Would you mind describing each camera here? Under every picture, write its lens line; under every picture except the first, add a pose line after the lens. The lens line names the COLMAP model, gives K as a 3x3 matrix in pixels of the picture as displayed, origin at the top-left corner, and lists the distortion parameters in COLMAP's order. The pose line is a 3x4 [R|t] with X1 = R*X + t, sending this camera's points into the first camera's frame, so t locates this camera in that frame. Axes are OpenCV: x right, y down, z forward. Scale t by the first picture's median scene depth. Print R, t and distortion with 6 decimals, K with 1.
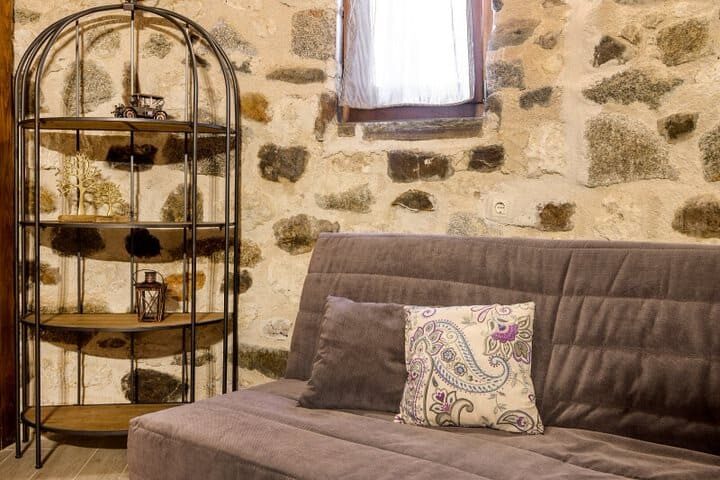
lens RADIAL K [[645.2, 0, 360.1], [0, 645.2, 145.5], [0, 0, 1]] dist [-0.002247, -0.005320]
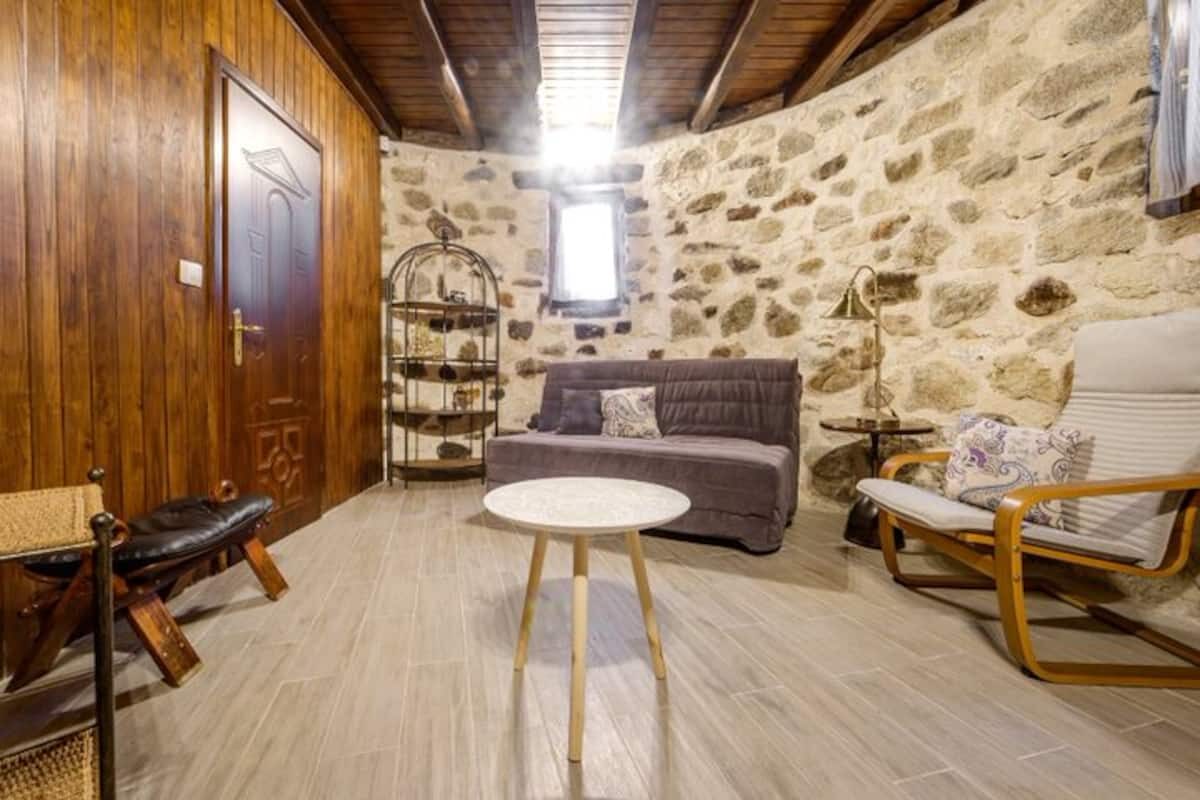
lens RADIAL K [[1051.1, 0, 600.0], [0, 1051.1, 400.0], [0, 0, 1]] dist [0.005368, -0.001508]
pose [[0.930674, -0.012675, 0.365631, -1.036436], [0.014474, 0.999893, -0.002179, 0.243975], [-0.365564, 0.007320, 0.930757, -1.946364]]
